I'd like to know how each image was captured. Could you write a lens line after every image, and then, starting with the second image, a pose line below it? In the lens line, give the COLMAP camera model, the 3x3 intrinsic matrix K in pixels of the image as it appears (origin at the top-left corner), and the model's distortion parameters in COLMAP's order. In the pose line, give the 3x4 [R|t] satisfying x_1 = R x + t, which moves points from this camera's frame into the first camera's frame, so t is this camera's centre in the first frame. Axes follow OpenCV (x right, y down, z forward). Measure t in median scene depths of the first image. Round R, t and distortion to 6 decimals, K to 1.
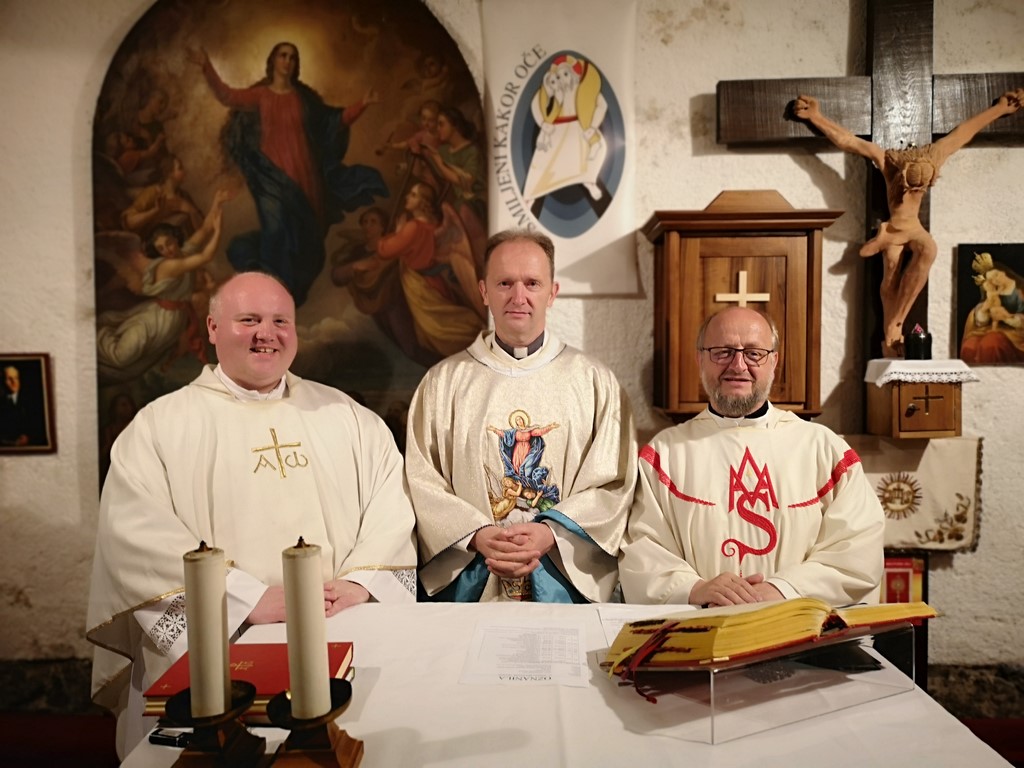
lens RADIAL K [[789.7, 0, 506.6], [0, 789.7, 384.2], [0, 0, 1]] dist [0.065916, -0.067343]
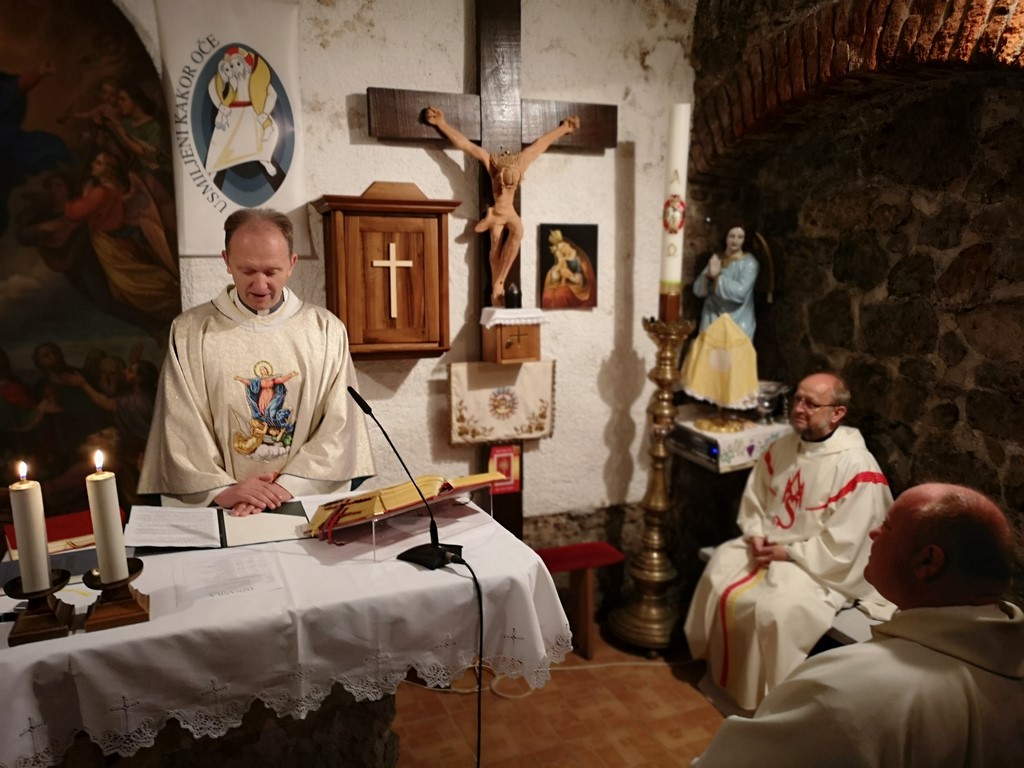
lens RADIAL K [[789.7, 0, 510.7], [0, 789.7, 385.9], [0, 0, 1]] dist [0.065916, -0.067343]
pose [[0.913907, -0.057247, 0.401867, -0.059743], [0.012366, 0.993472, 0.113401, -0.050048], [-0.405736, -0.098668, 0.908649, -0.273804]]
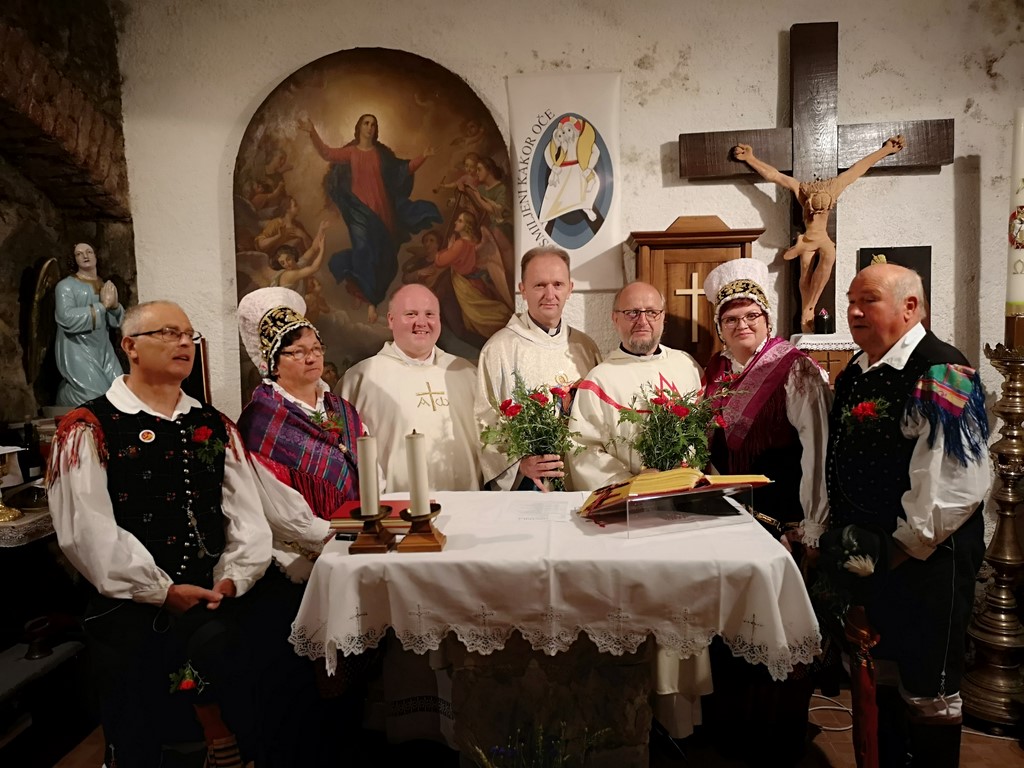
lens RADIAL K [[789.7, 0, 506.2], [0, 789.7, 384.1], [0, 0, 1]] dist [0.065916, -0.067343]
pose [[0.998711, -0.011791, -0.049365, 0.028356], [0.013045, 0.999598, 0.025167, 0.013551], [0.049049, -0.025778, 0.998464, -0.391591]]
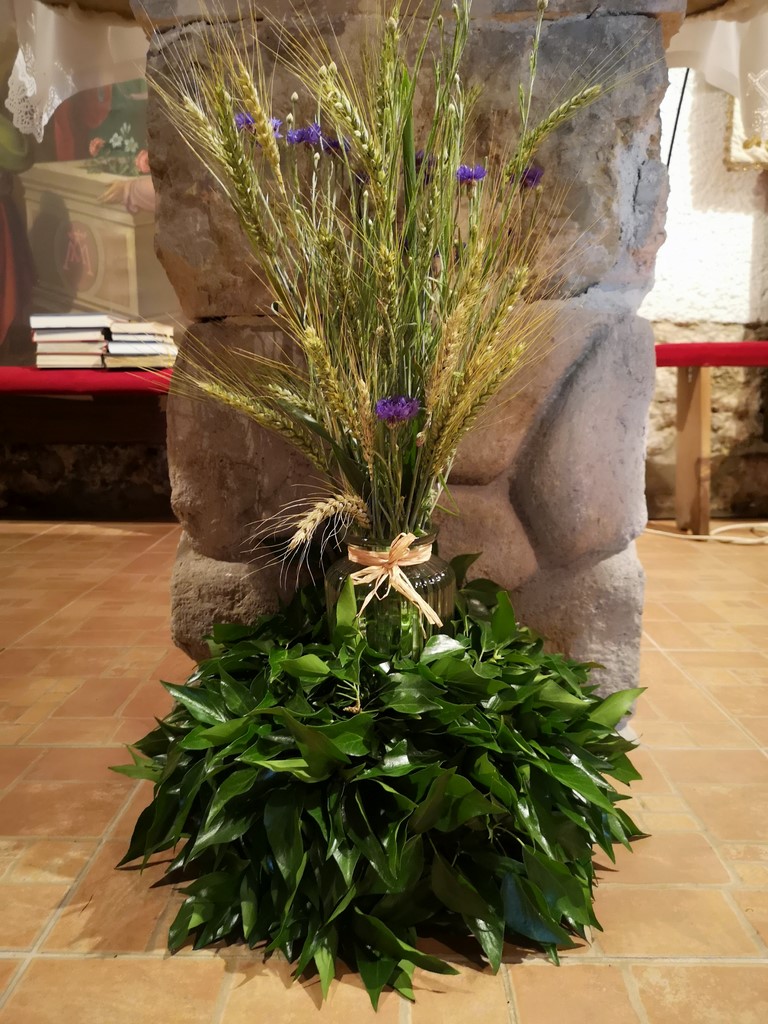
lens RADIAL K [[789.7, 0, 387.7], [0, 789.7, 512.1], [0, 0, 1]] dist [0.065916, -0.067343]
pose [[0.999921, -0.011080, 0.005892, 0.016897], [0.010460, 0.995279, 0.096487, 0.487968], [-0.006933, -0.096418, 0.995317, 0.118087]]
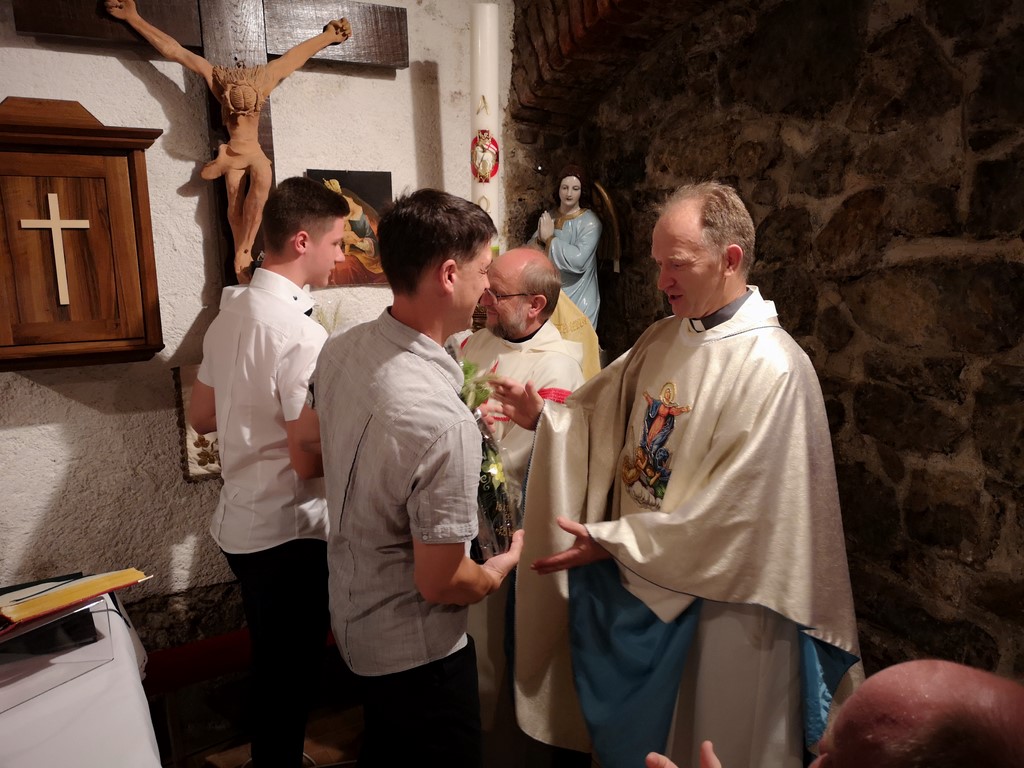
lens RADIAL K [[789.7, 0, 510.6], [0, 789.7, 383.7], [0, 0, 1]] dist [0.065916, -0.067343]
pose [[0.849478, -0.104407, 0.517191, 0.229042], [0.030689, 0.988344, 0.149114, -0.047148], [-0.526731, -0.110797, 0.842780, -0.032684]]
